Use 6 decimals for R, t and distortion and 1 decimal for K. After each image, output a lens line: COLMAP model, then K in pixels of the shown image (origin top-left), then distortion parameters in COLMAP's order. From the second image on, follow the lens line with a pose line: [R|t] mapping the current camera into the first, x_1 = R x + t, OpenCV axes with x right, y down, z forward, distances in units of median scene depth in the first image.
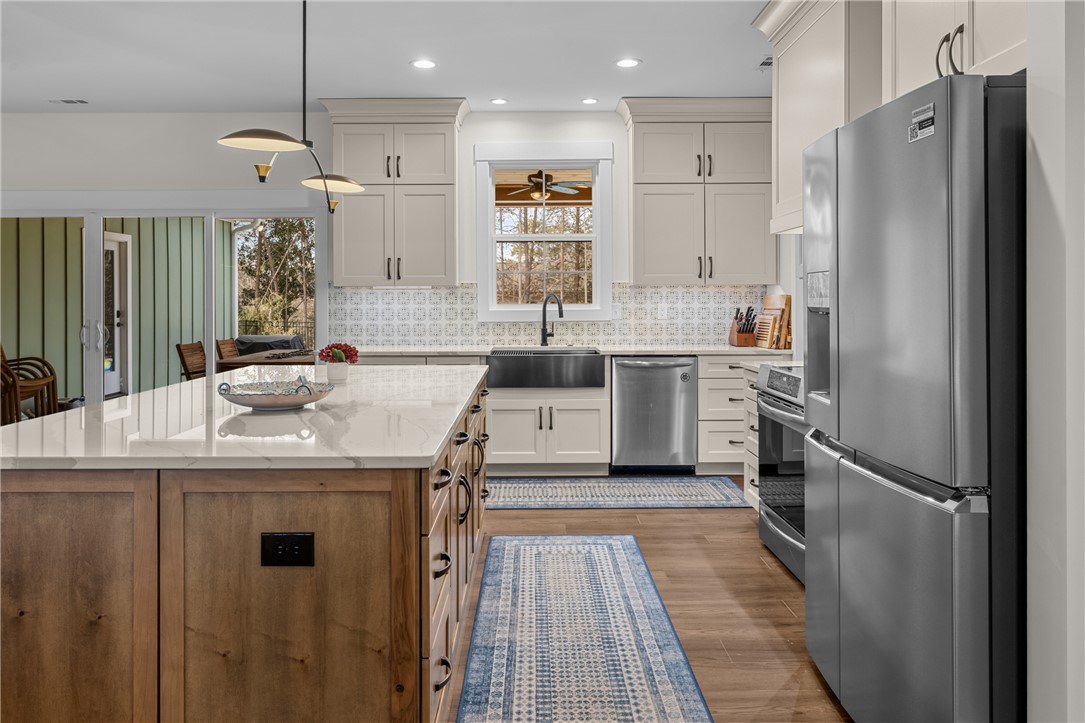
lens RADIAL K [[752.9, 0, 541.7], [0, 752.9, 298.4], [0, 0, 1]] dist [-0.001127, -0.000021]
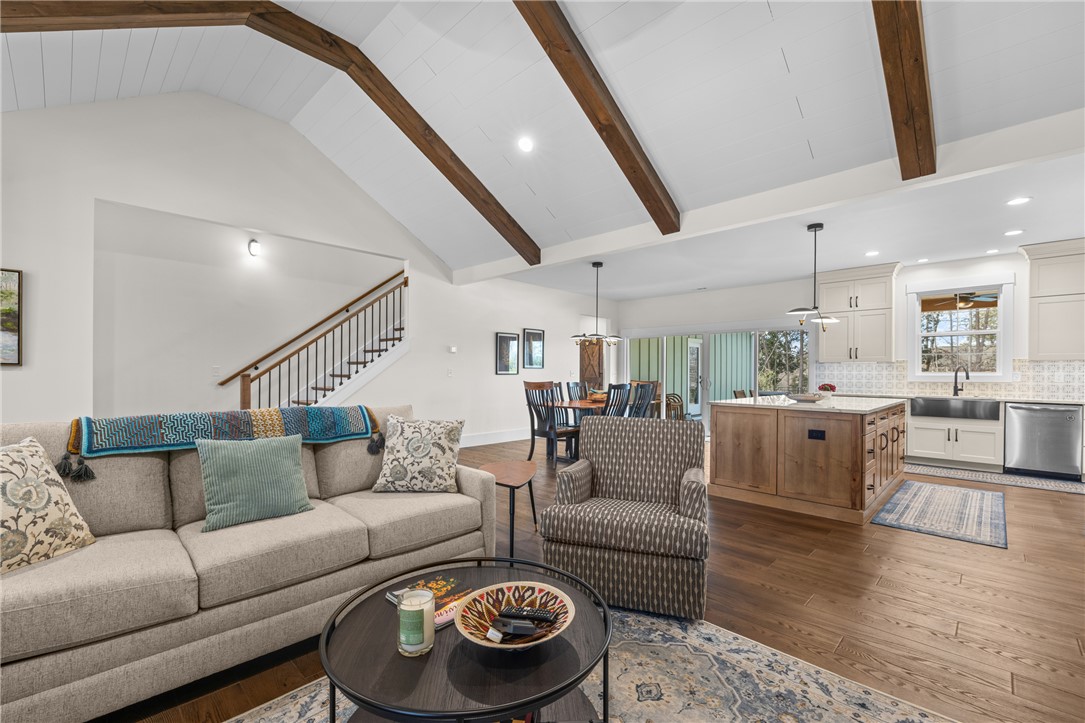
lens RADIAL K [[469.7, 0, 538.5], [0, 469.7, 372.2], [0, 0, 1]] dist [0.002226, 0.000549]
pose [[0.708402, 0.007728, -0.705767, 0.095602], [-0.010183, 0.999948, 0.000728, 0.018647], [0.705736, 0.006671, 0.708444, -0.488345]]
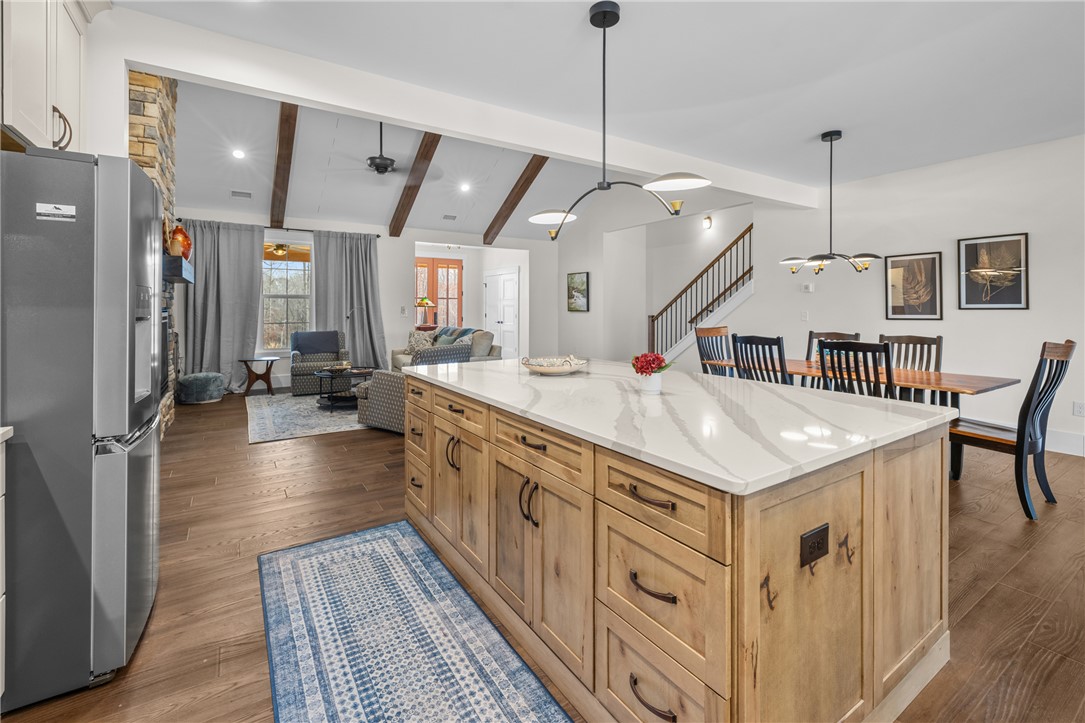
lens RADIAL K [[475.7, 0, 537.7], [0, 475.7, 309.9], [0, 0, 1]] dist [-0.000075, 0.000357]
pose [[-0.848228, 0.007194, -0.529582, 0.109376], [0.004351, 0.999969, 0.006616, -0.000362], [0.529613, 0.003308, -0.848233, 0.887795]]
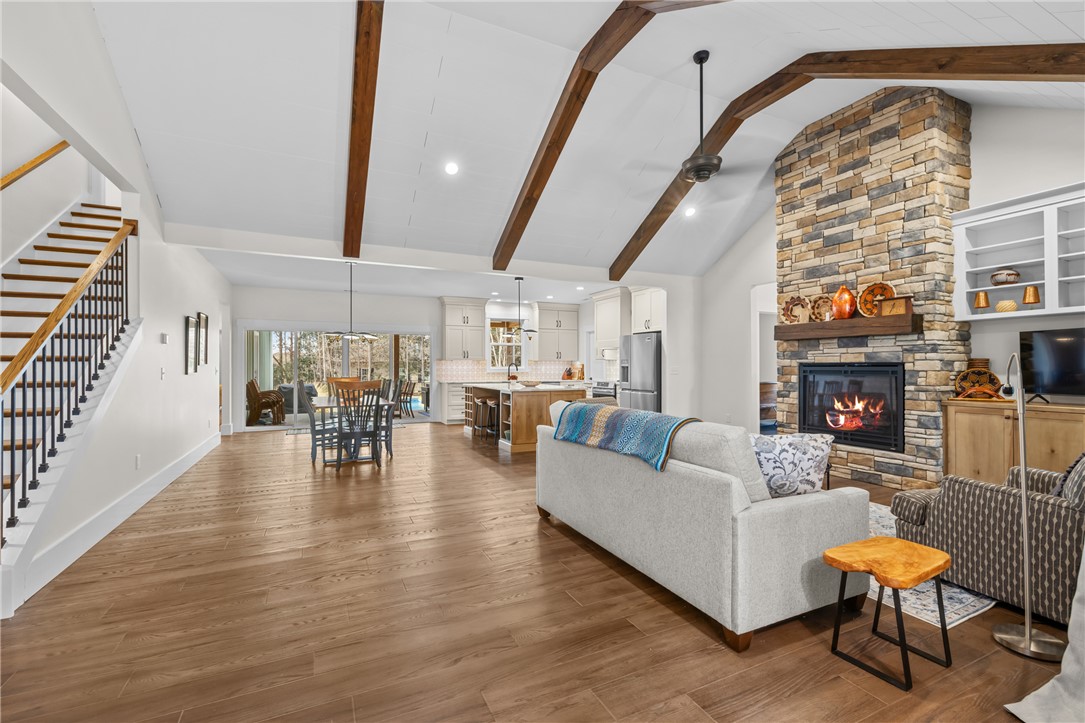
lens RADIAL K [[467.6, 0, 542.5], [0, 467.6, 361.5], [0, 0, 1]] dist [0.000198, 0.000047]
pose [[0.902497, 0.006012, 0.430655, -0.749897], [-0.001442, 0.999939, -0.010938, 0.008192], [-0.430694, 0.009250, 0.902451, -0.829145]]
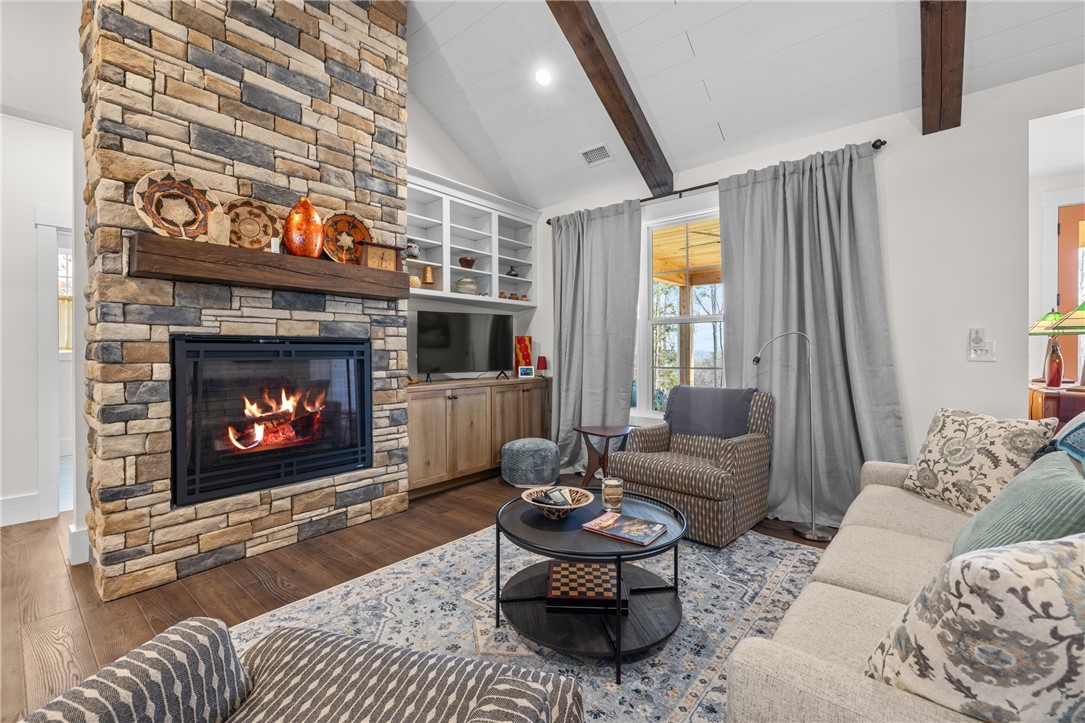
lens RADIAL K [[462.8, 0, 538.5], [0, 462.8, 354.5], [0, 0, 1]] dist [0.000605, 0.000148]
pose [[-0.757288, 0.002695, 0.653076, -0.332590], [0.005457, 0.999983, 0.002202, 0.020093], [-0.653058, 0.005231, -0.757290, -0.015384]]
